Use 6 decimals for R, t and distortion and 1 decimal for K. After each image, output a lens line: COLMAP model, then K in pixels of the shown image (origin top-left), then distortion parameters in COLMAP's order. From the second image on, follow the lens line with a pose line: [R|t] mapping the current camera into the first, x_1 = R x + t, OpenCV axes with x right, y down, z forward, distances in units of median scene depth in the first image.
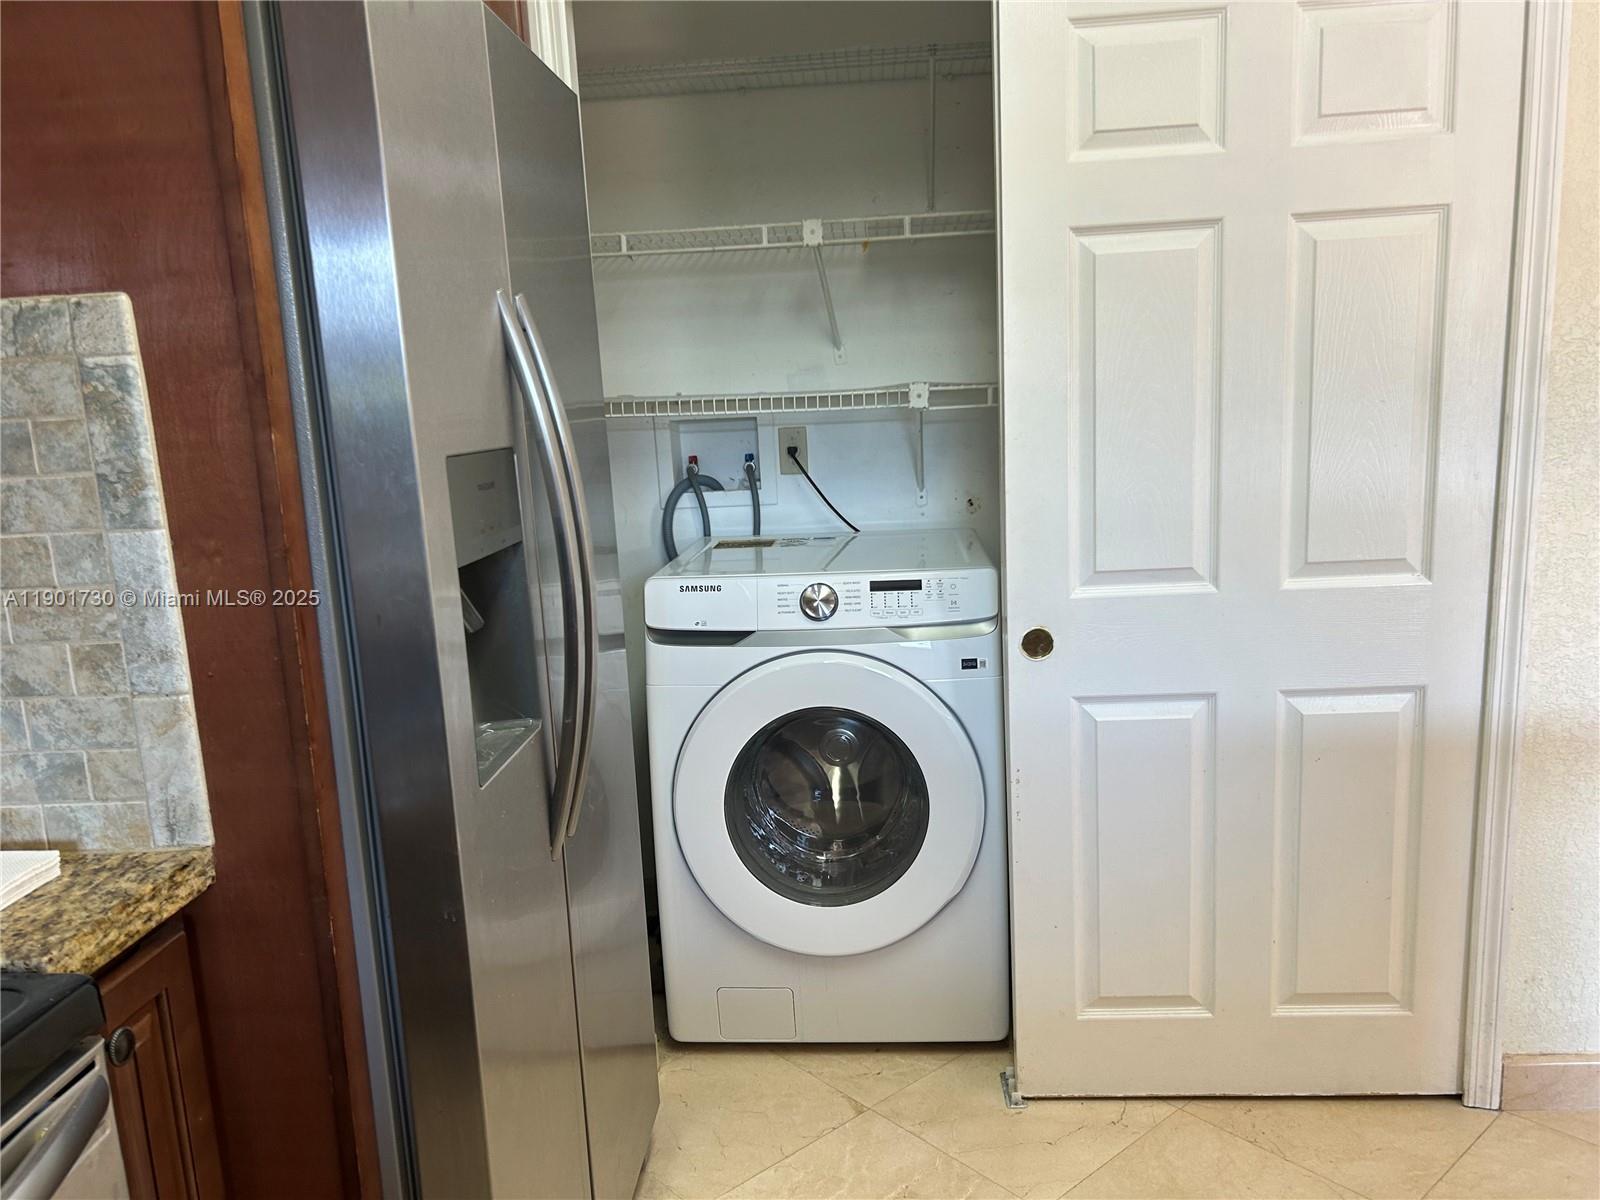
lens RADIAL K [[1119.0, 0, 801.9], [0, 1119.0, 584.8], [0, 0, 1]] dist [0.008207, 0.003428]
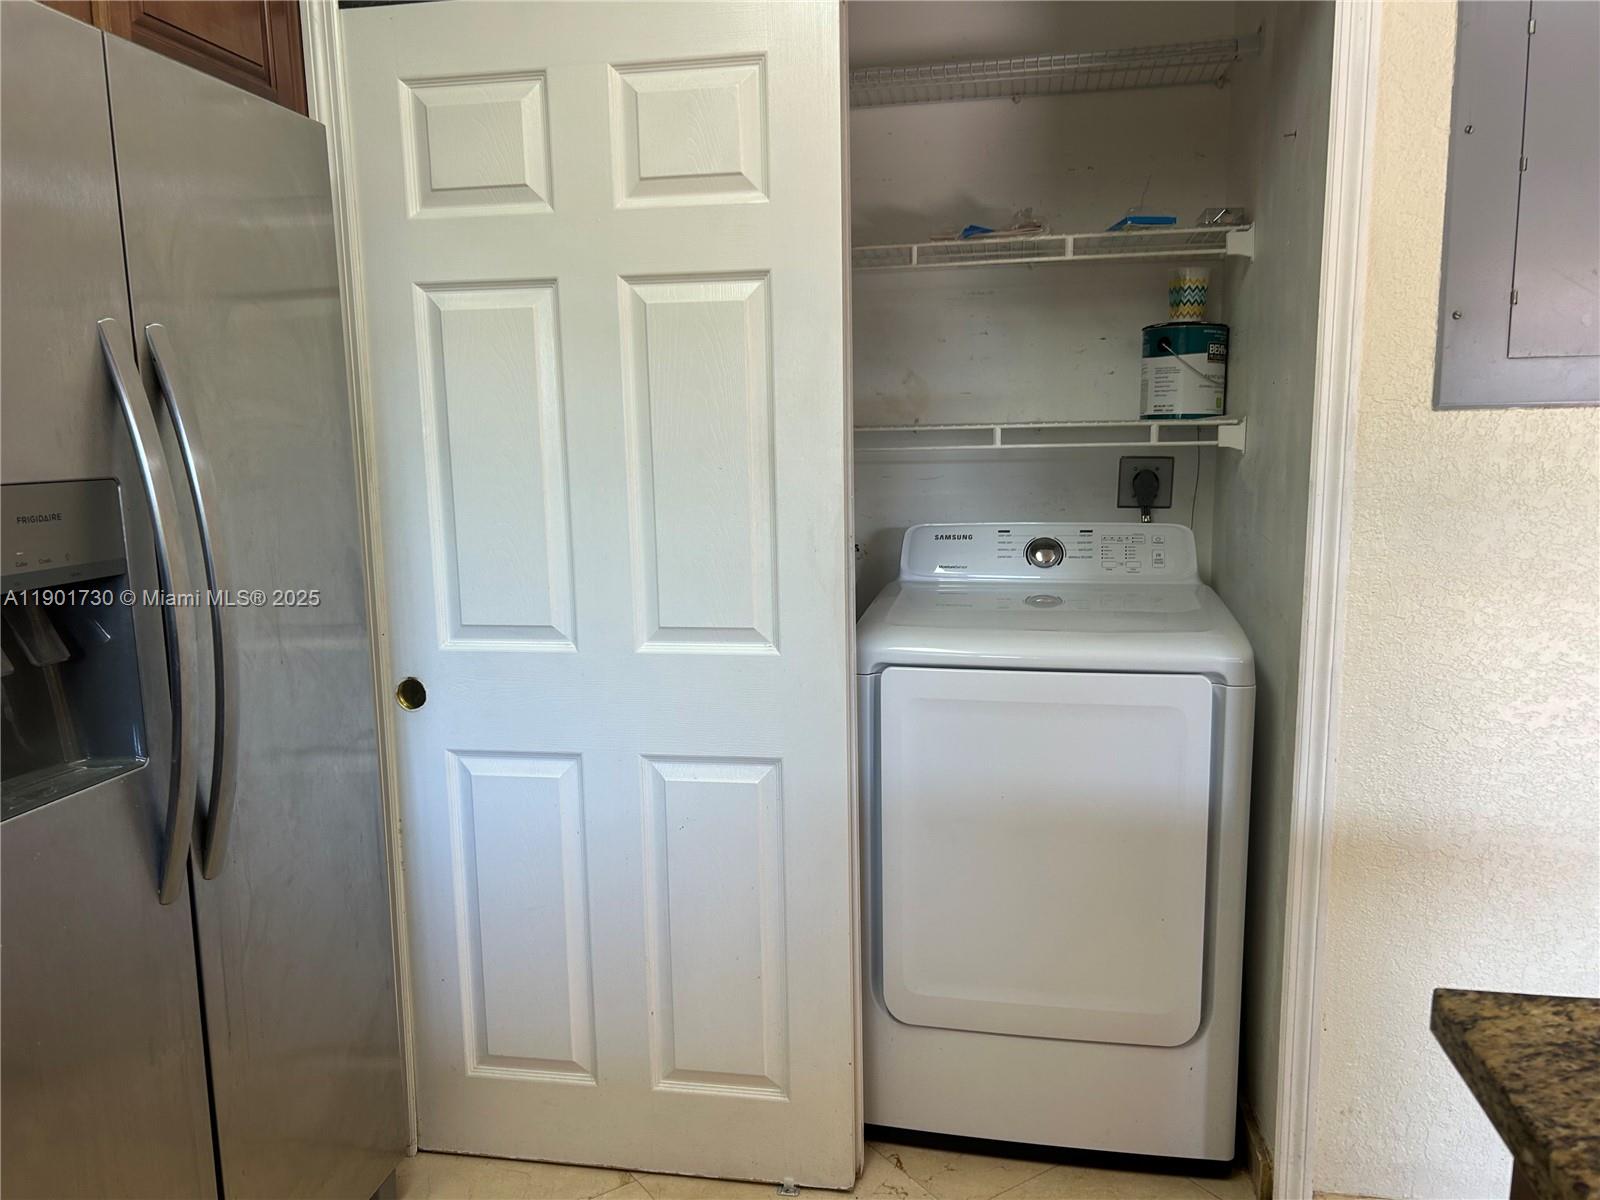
lens RADIAL K [[1202.7, 0, 800.2], [0, 1202.7, 615.0], [0, 0, 1]] dist [0.050699, -0.052644]
pose [[0.991970, 0.050269, -0.116053, 0.309350], [-0.051673, 0.998622, -0.009119, -0.011924], [0.115435, 0.015043, 0.993201, -0.017716]]
